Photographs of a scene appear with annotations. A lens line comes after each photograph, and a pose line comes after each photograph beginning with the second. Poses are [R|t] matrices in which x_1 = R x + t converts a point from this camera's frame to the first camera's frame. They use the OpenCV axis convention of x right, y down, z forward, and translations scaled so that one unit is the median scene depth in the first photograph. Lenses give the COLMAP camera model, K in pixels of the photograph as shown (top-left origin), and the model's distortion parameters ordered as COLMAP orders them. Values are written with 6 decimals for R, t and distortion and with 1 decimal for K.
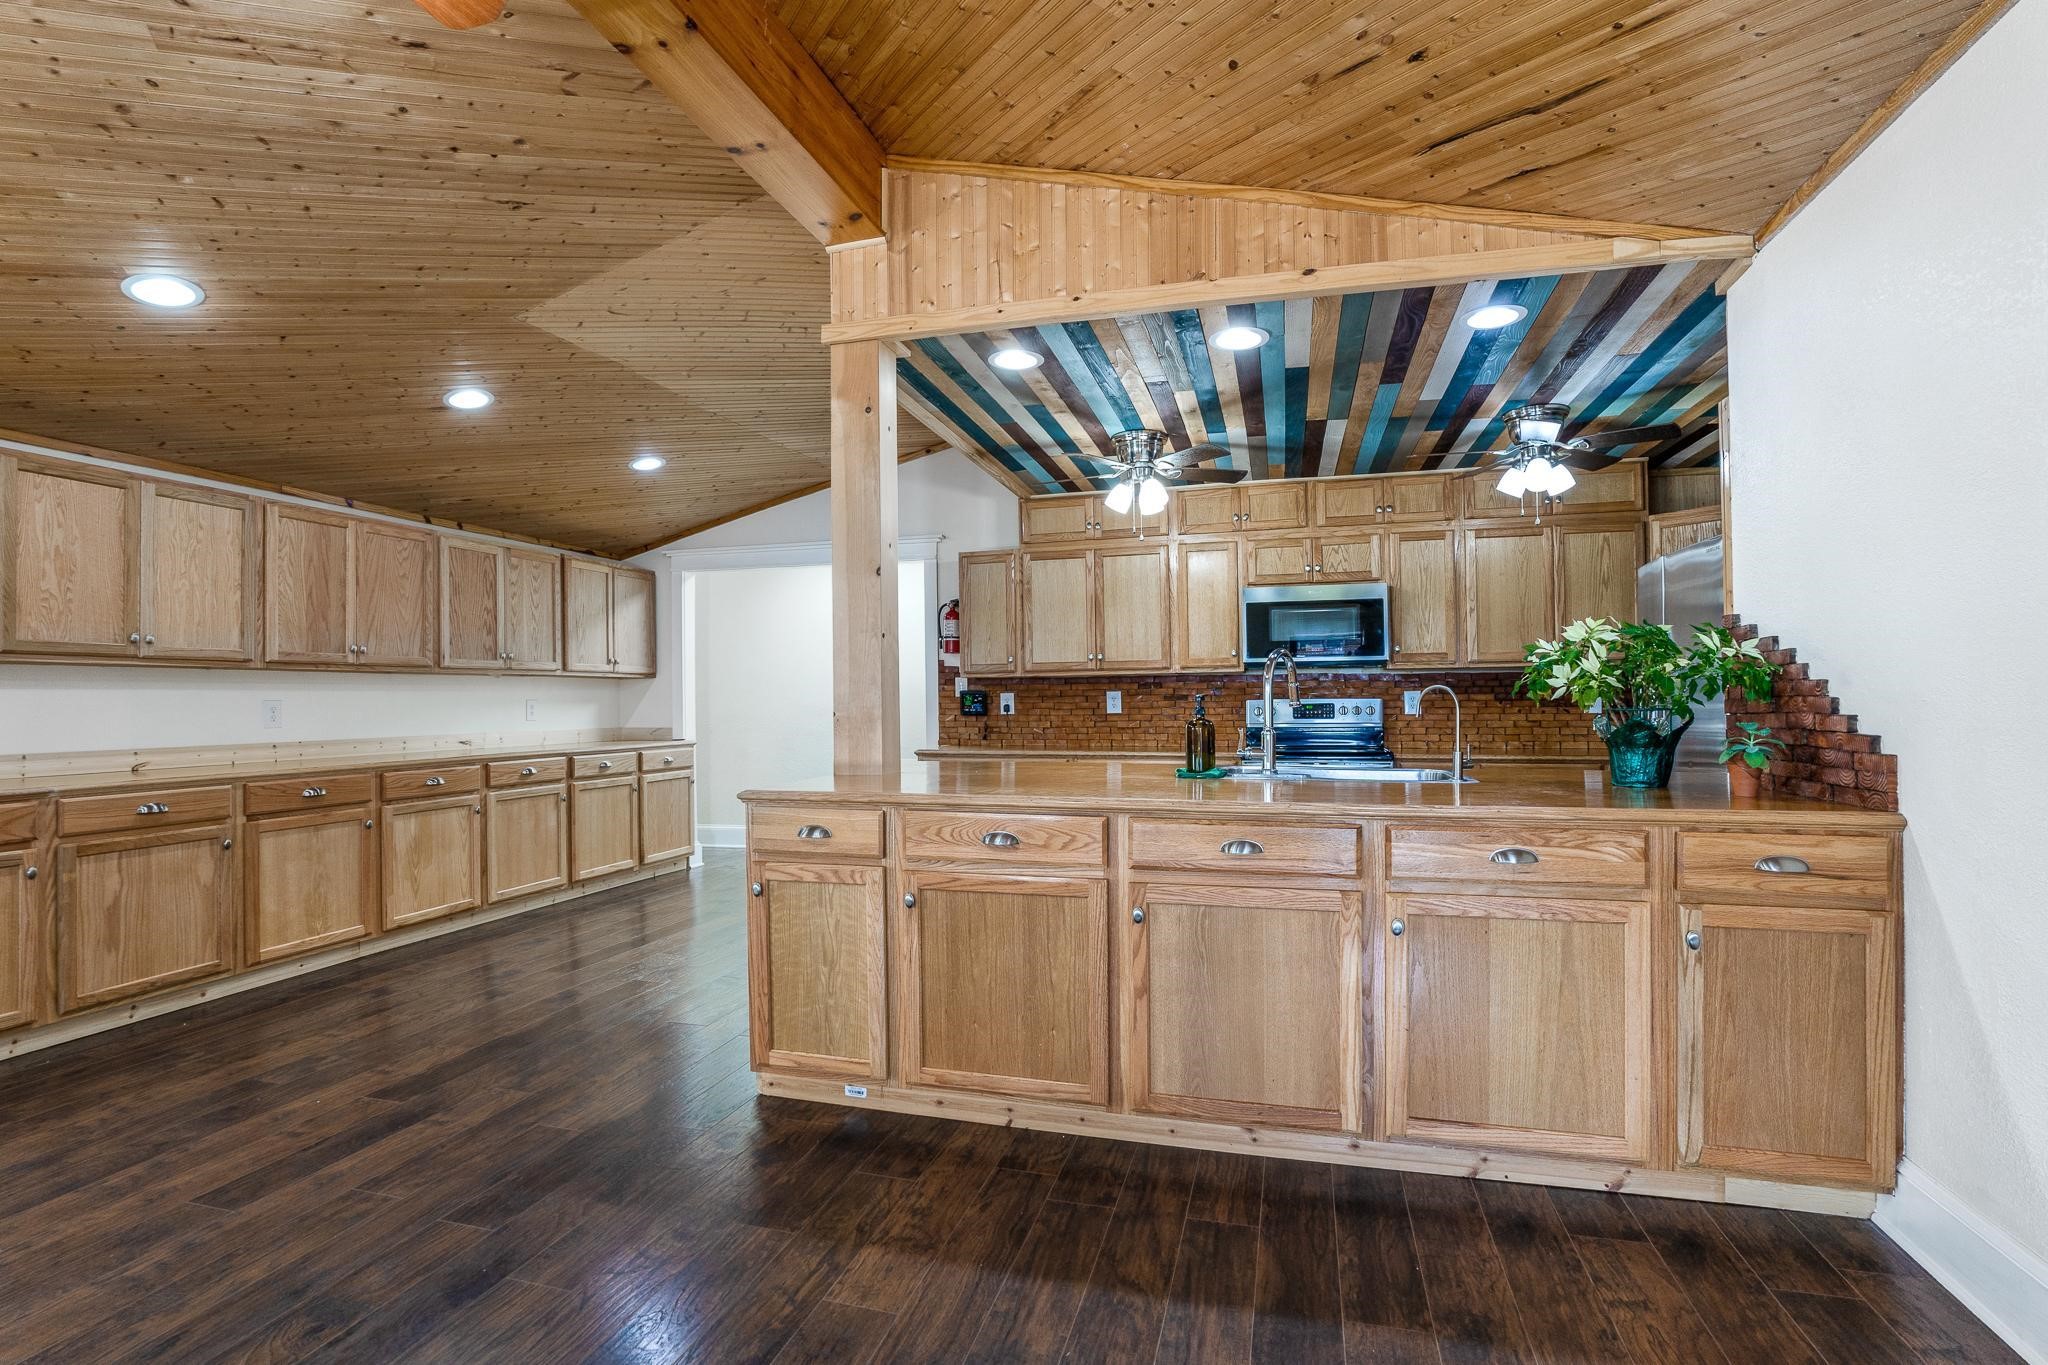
lens RADIAL K [[947.0, 0, 1040.6], [0, 947.0, 694.2], [0, 0, 1]] dist [-0.061538, 0.011562]
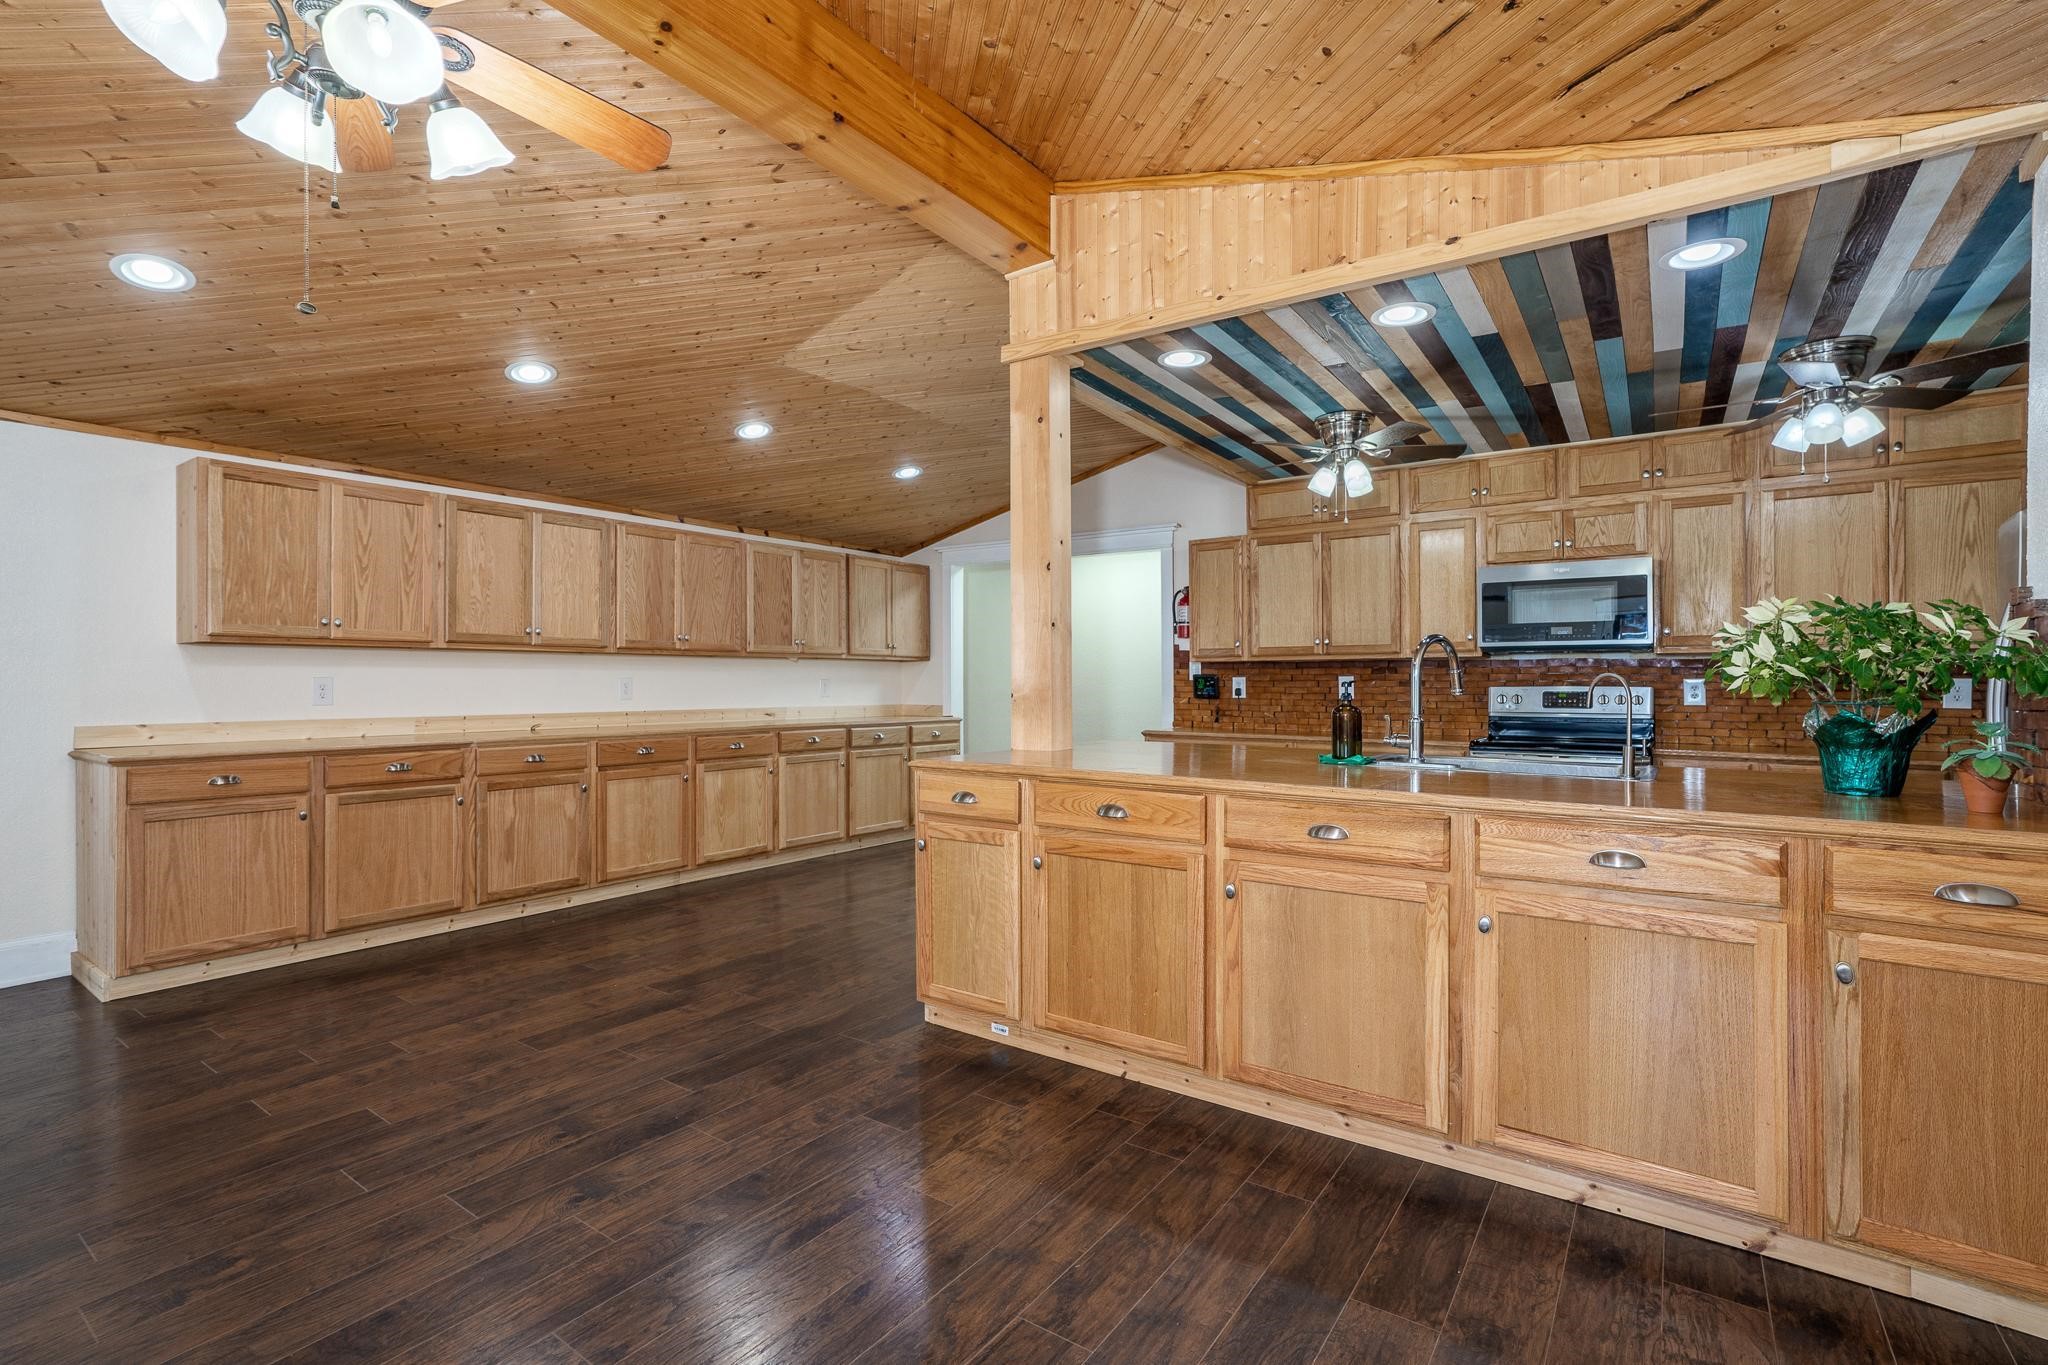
lens RADIAL K [[947.0, 0, 1036.1], [0, 947.0, 686.9], [0, 0, 1]] dist [-0.061538, 0.011562]
pose [[0.937320, 0.012189, -0.348256, 0.215484], [-0.008454, 0.999889, 0.012243, -0.002218], [0.348367, -0.008531, 0.937320, -0.041034]]
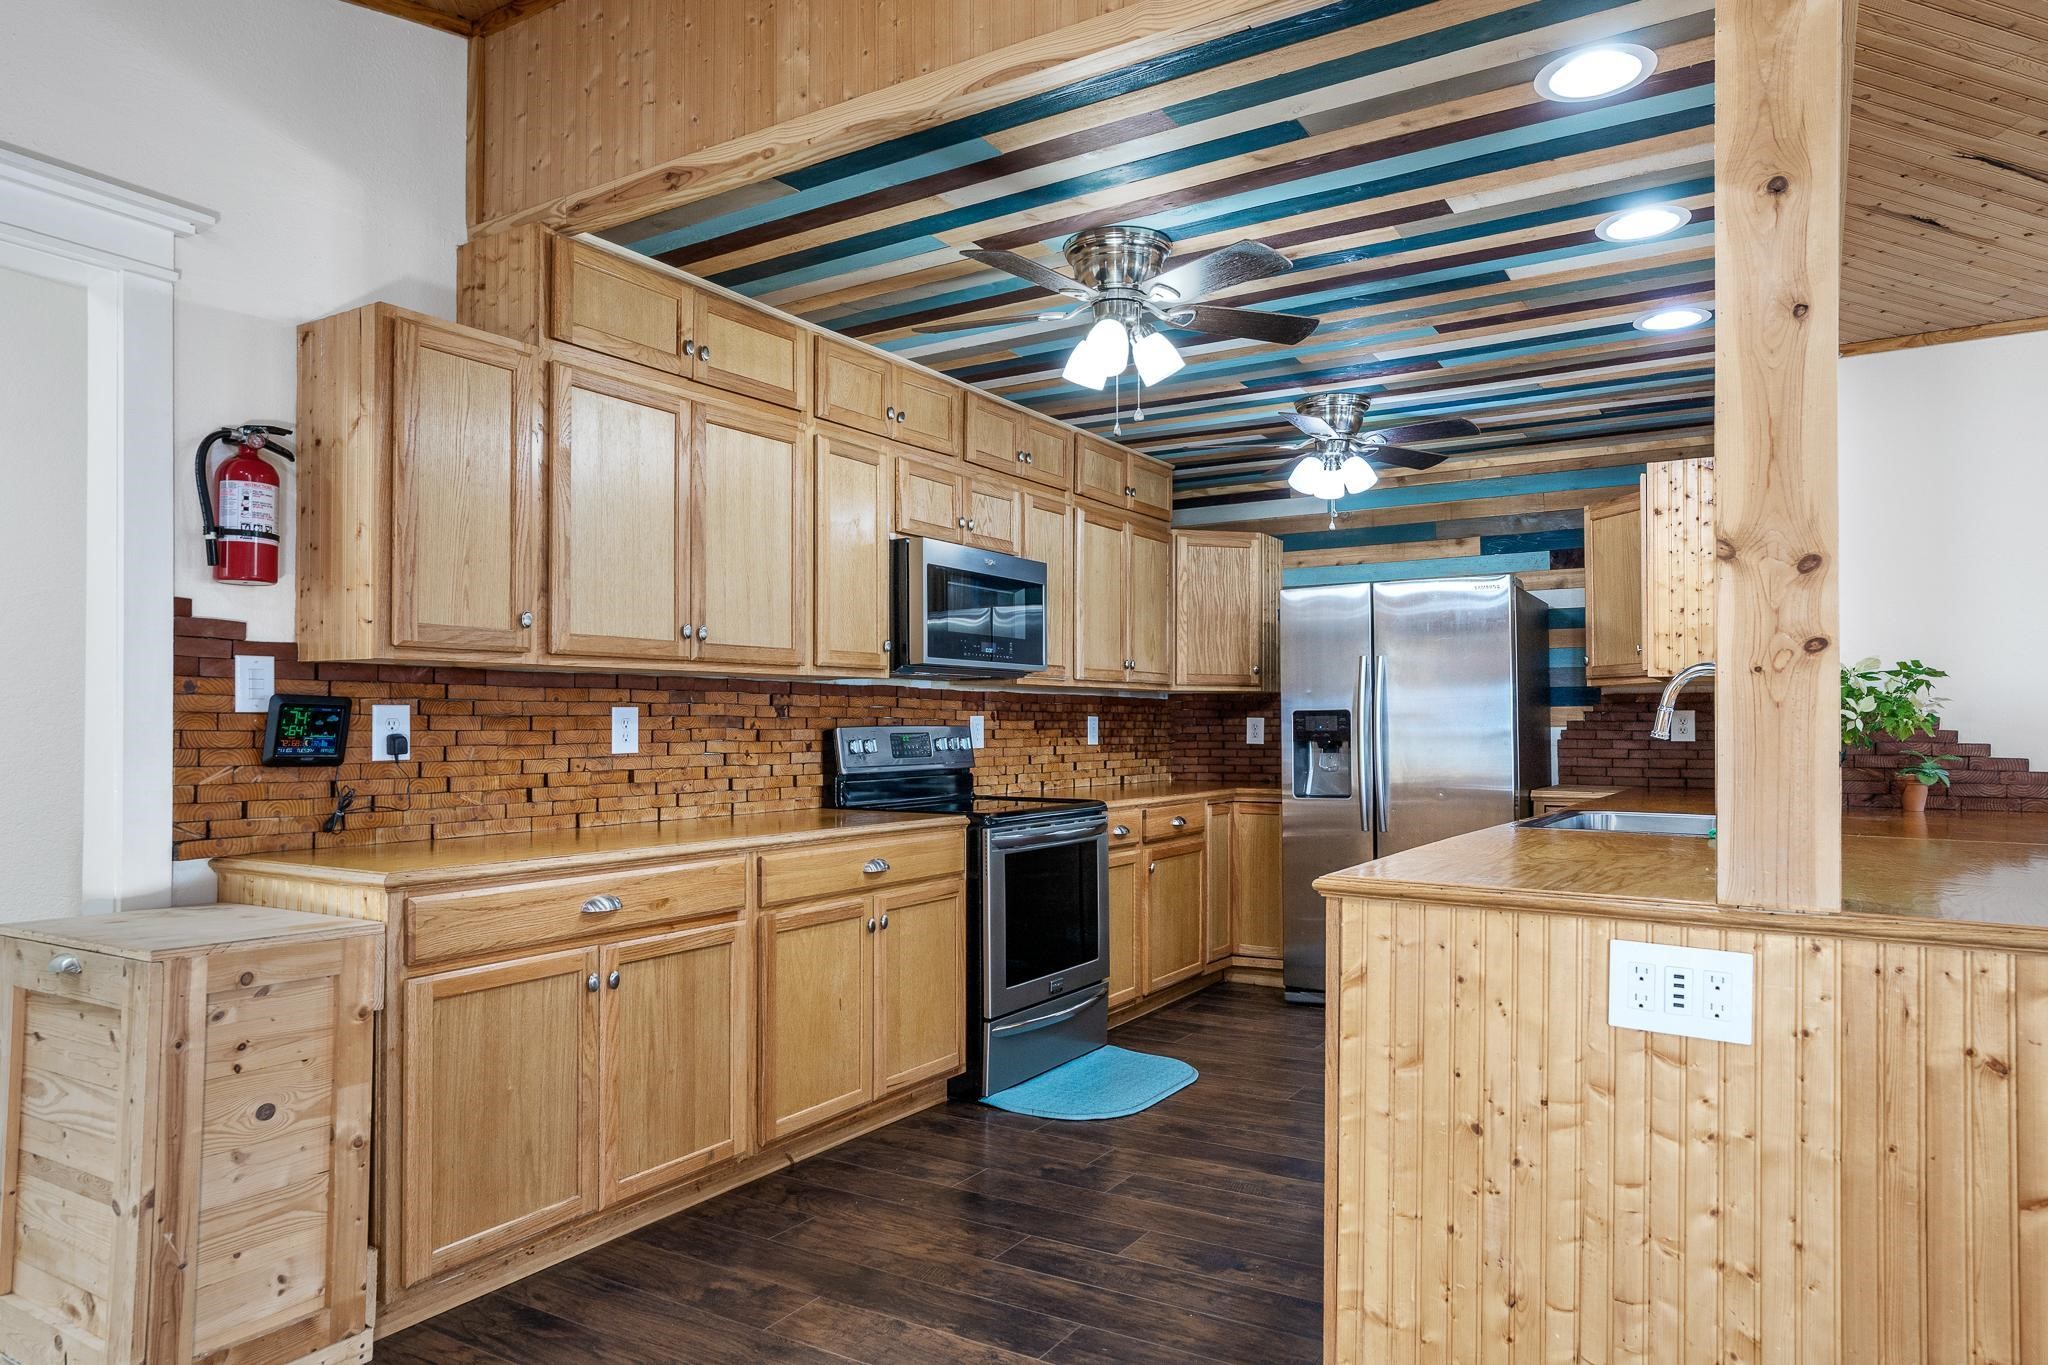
lens RADIAL K [[1282.5, 0, 1051.7], [0, 1282.5, 725.5], [0, 0, 1]] dist [0.035267, 0.001631]
pose [[0.295256, 0.005693, 0.955401, -0.864608], [-0.011443, 0.999932, -0.002422, 0.010102], [-0.955350, -0.010217, 0.295301, 1.131384]]
